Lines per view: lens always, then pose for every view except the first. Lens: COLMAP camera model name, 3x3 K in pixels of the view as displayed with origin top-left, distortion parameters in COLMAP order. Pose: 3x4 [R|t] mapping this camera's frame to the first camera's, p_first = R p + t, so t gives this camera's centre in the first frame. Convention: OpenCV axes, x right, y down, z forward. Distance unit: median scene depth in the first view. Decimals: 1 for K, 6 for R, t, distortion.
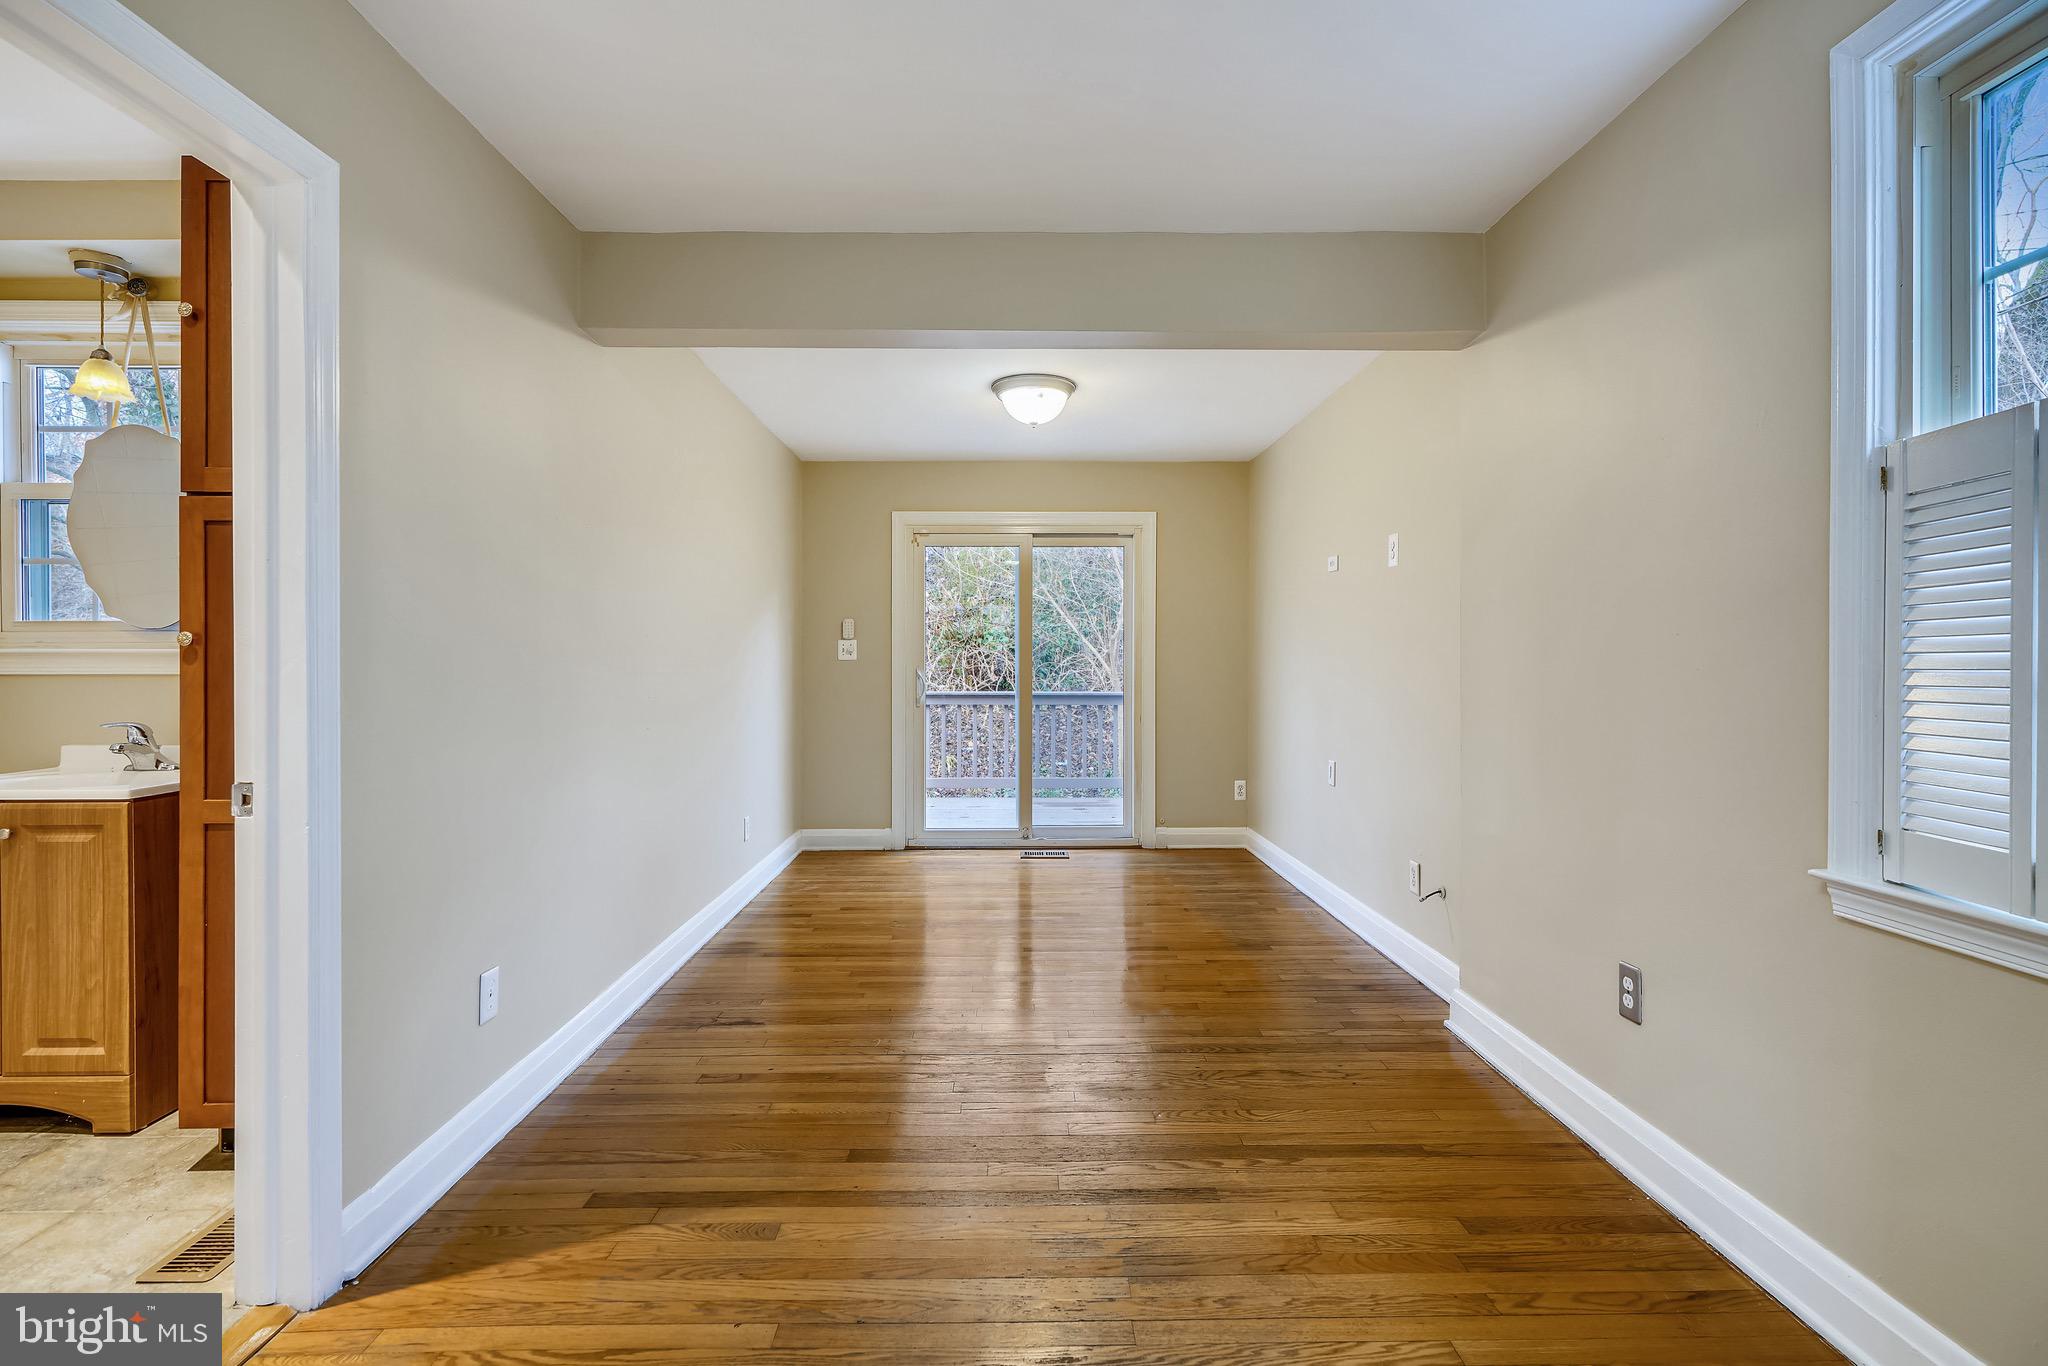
lens RADIAL K [[898.9, 0, 1022.3], [0, 898.9, 662.5], [0, 0, 1]] dist [-0.000913, -0.000263]
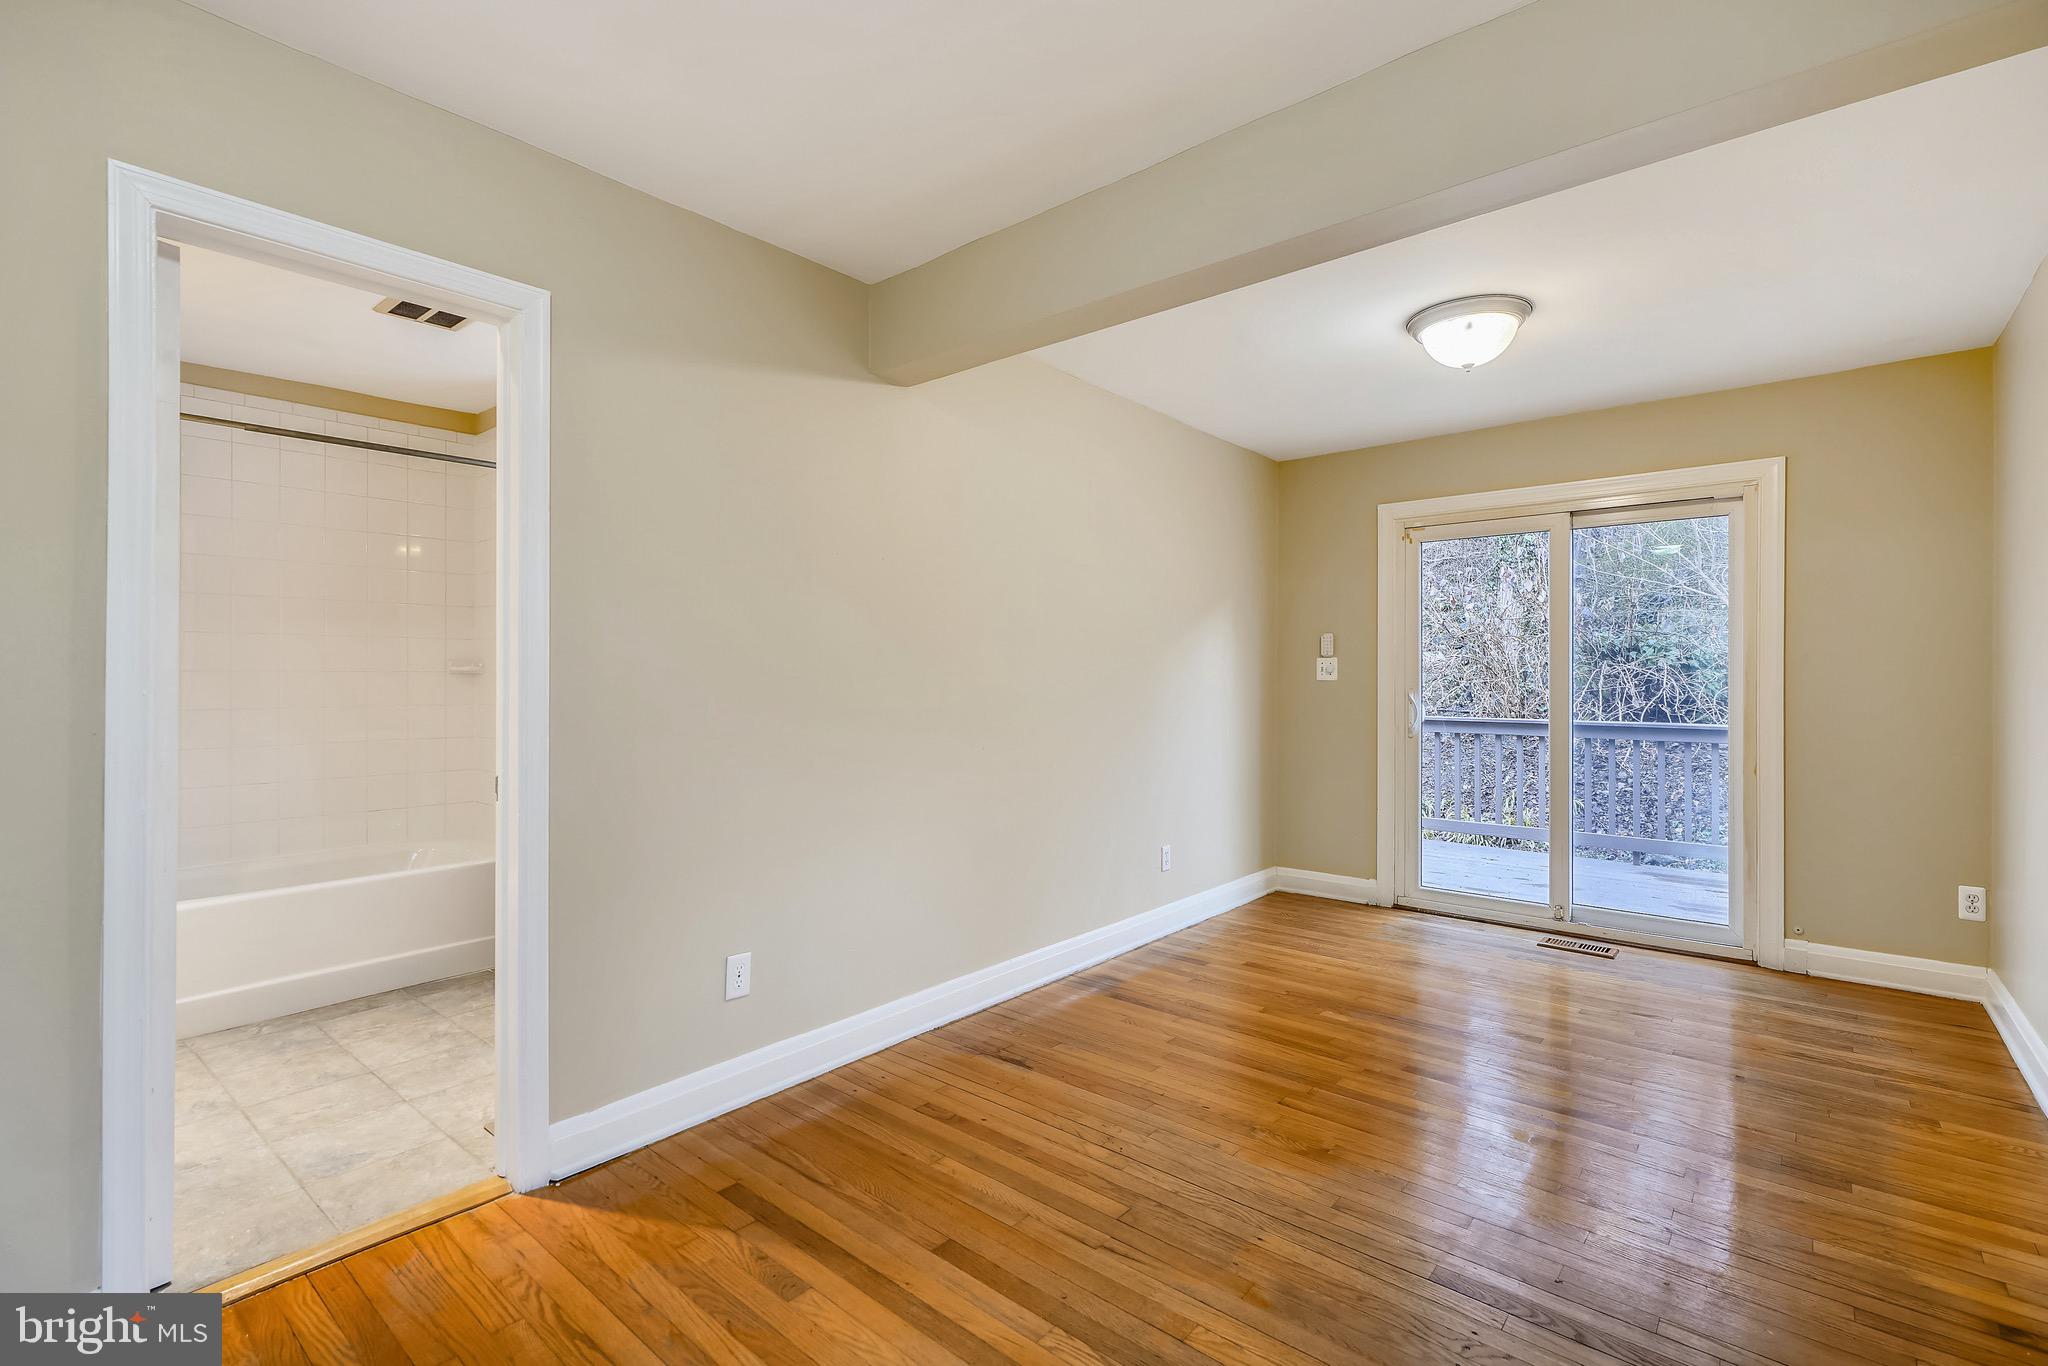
lens RADIAL K [[912.8, 0, 1032.5], [0, 912.8, 676.6], [0, 0, 1]] dist [0.000903, 0.000106]
pose [[0.754546, 0.001835, -0.656245, 0.174946], [-0.003473, 0.999993, -0.001197, -0.004537], [0.656238, 0.003183, 0.754547, 0.141358]]
